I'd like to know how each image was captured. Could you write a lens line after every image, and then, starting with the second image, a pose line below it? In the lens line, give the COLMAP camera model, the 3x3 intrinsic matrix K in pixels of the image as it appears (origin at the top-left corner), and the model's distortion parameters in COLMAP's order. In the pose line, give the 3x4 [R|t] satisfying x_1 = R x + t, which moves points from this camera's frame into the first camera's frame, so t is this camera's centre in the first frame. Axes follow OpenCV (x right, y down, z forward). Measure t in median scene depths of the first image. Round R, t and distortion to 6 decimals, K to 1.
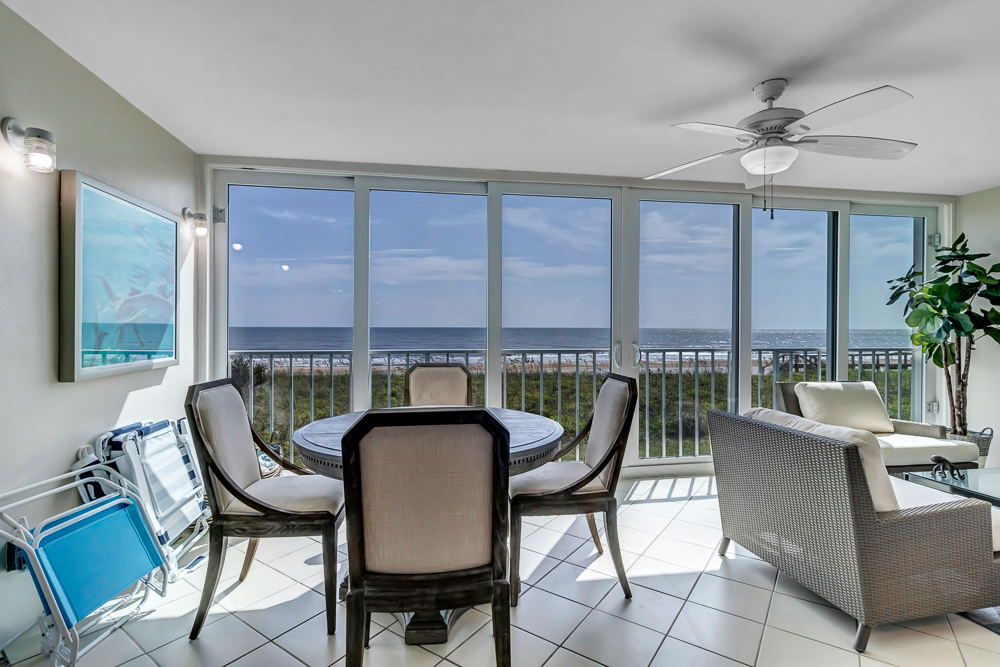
lens RADIAL K [[473.9, 0, 501.6], [0, 473.9, 328.7], [0, 0, 1]] dist [-0.001690, 0.001111]
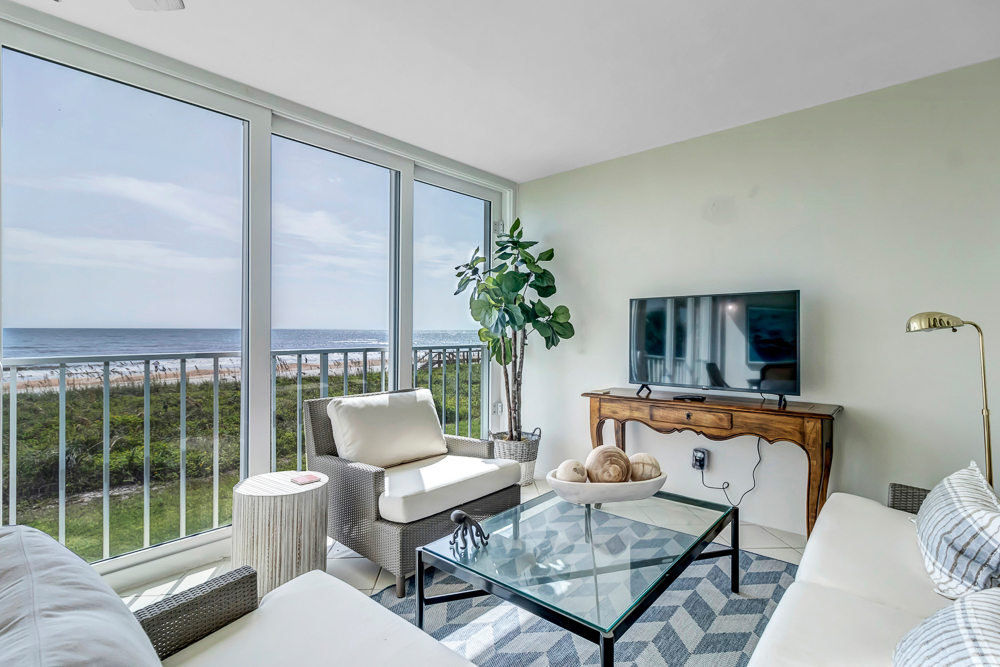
lens RADIAL K [[473.9, 0, 500.3], [0, 473.9, 330.5], [0, 0, 1]] dist [-0.001690, 0.001111]
pose [[0.776895, -0.001693, 0.629628, 0.372457], [0.000489, 0.999998, 0.002085, 0.013648], [-0.629630, -0.001312, 0.776894, 0.311425]]
